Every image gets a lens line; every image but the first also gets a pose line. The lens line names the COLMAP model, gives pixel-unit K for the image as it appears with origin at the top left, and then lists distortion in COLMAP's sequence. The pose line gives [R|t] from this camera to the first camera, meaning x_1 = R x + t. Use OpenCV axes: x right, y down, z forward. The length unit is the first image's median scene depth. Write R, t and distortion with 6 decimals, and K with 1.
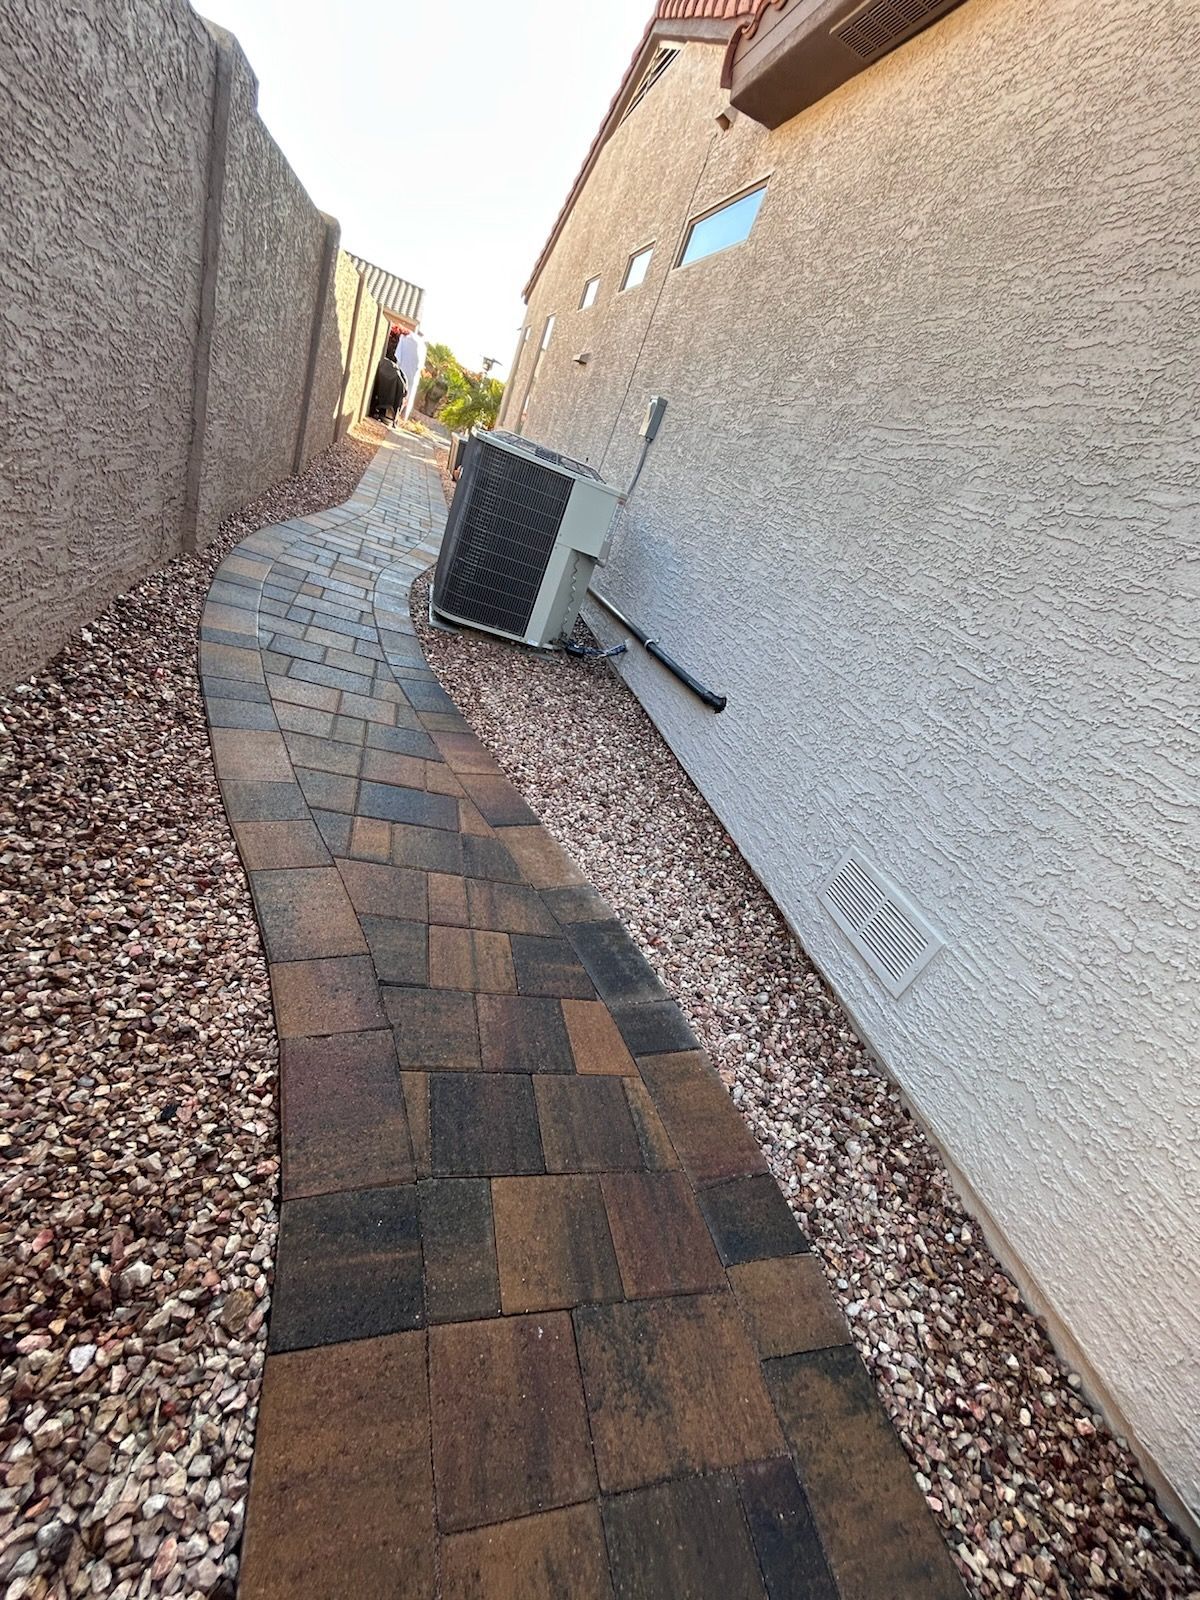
lens RADIAL K [[642.5, 0, 603.6], [0, 642.5, 802.1], [0, 0, 1]] dist [0.000547, 0.000974]
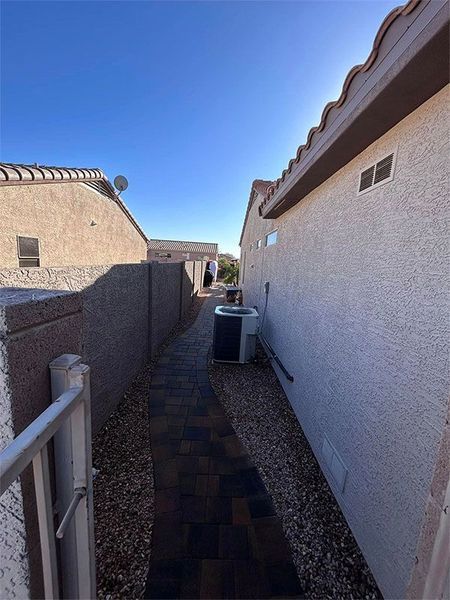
lens RADIAL K [[240.9, 0, 224.2], [0, 240.9, 299.3], [0, 0, 1]] dist [0.000547, 0.000974]
pose [[0.926301, -0.269662, -0.263154, 0.516734], [0.147630, 0.902326, -0.404985, -0.135673], [0.346659, 0.336288, 0.875636, -0.497578]]
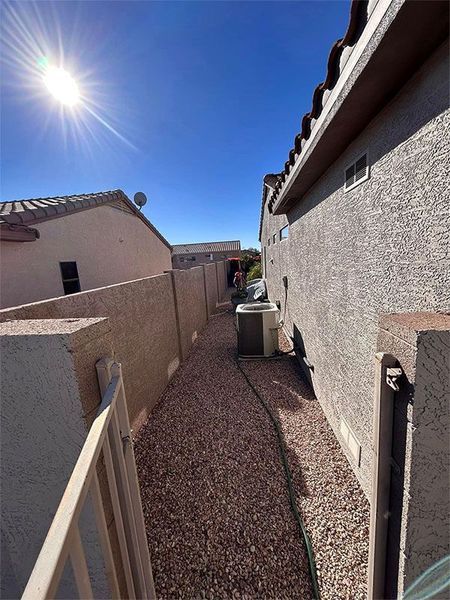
lens RADIAL K [[240.9, 0, 223.1], [0, 240.9, 299.2], [0, 0, 1]] dist [0.000547, 0.000974]
pose [[0.851892, -0.363211, -0.377304, 0.684918], [0.194507, 0.888328, -0.415982, -0.074153], [0.486259, 0.280984, 0.827406, -0.610499]]
